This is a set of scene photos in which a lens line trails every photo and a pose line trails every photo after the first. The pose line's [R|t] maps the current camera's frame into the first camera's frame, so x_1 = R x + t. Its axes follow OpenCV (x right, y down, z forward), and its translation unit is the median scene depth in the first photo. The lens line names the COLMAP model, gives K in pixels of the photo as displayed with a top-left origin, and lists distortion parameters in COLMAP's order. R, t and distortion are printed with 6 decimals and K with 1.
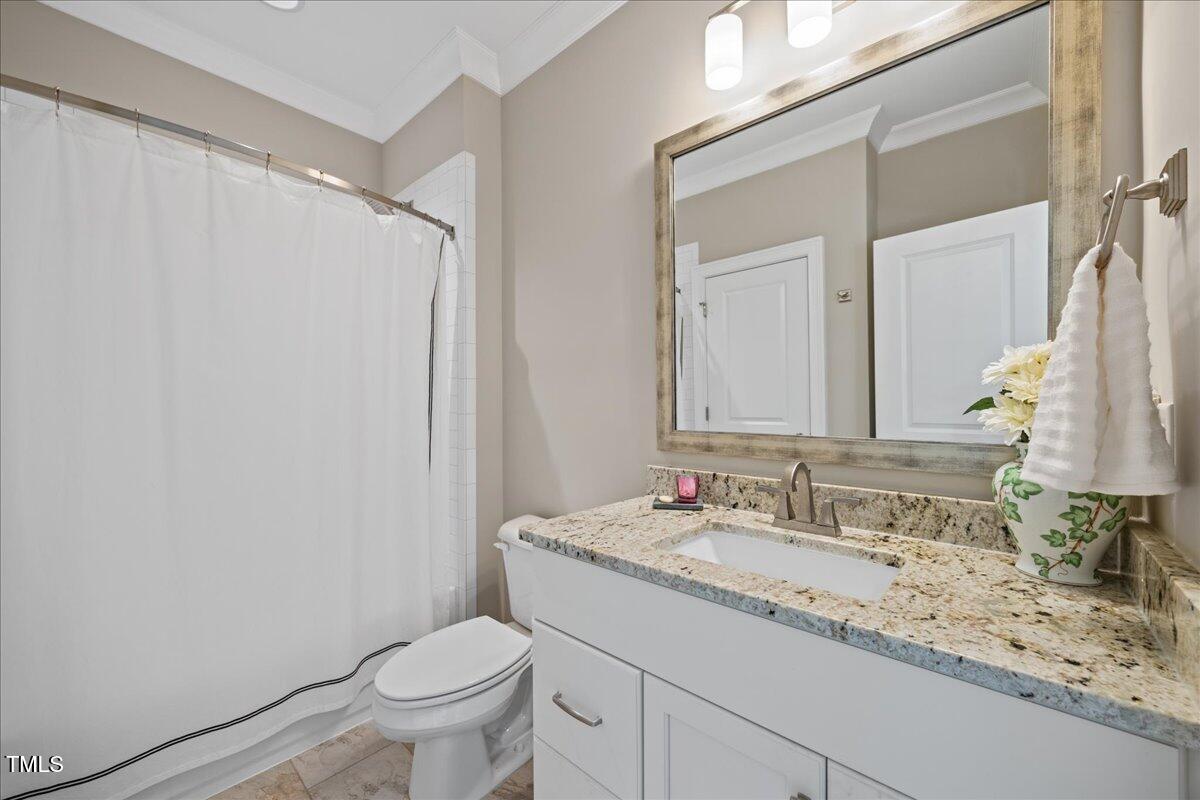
lens RADIAL K [[452.6, 0, 605.4], [0, 452.6, 400.0], [0, 0, 1]] dist [-0.005783, -0.000222]
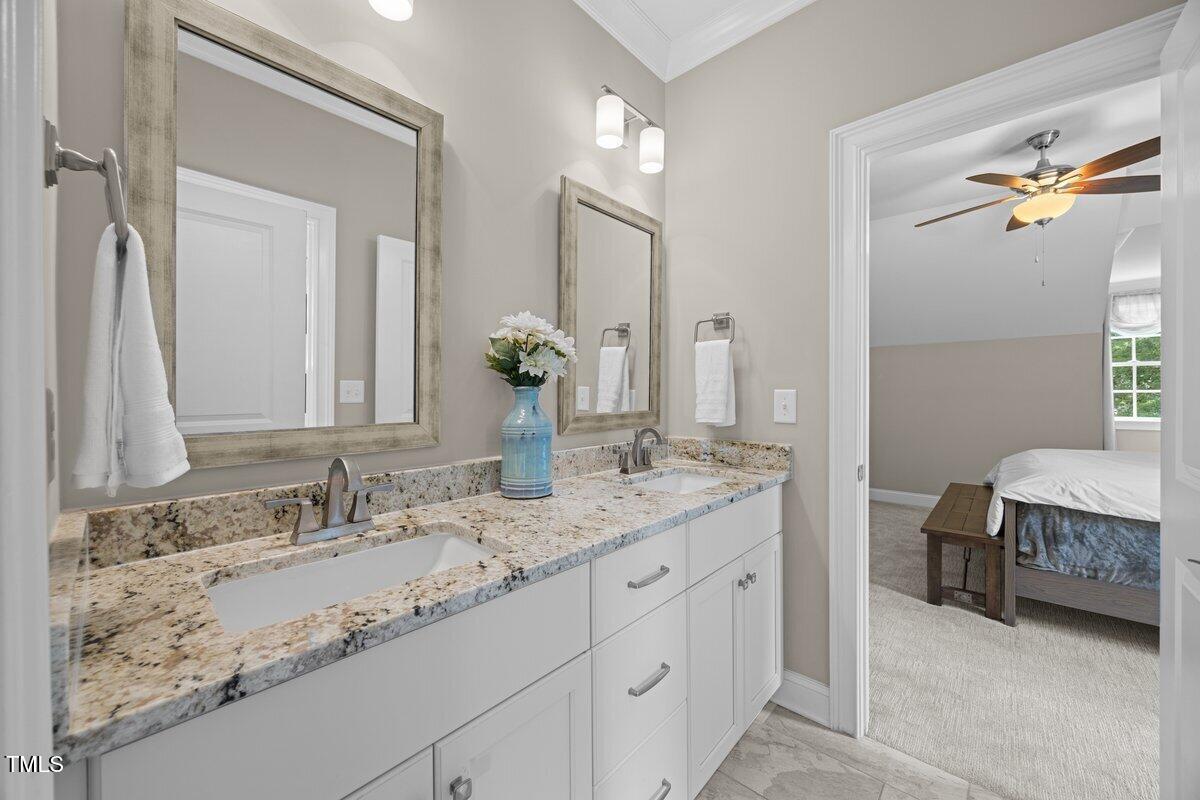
lens RADIAL K [[454.9, 0, 612.4], [0, 454.9, 394.1], [0, 0, 1]] dist [-0.002149, -0.000198]
pose [[-0.012217, -0.000051, 0.999925, -0.447173], [-0.011650, 0.999932, -0.000091, 0.008131], [-0.999857, -0.011650, -0.012217, 0.445095]]
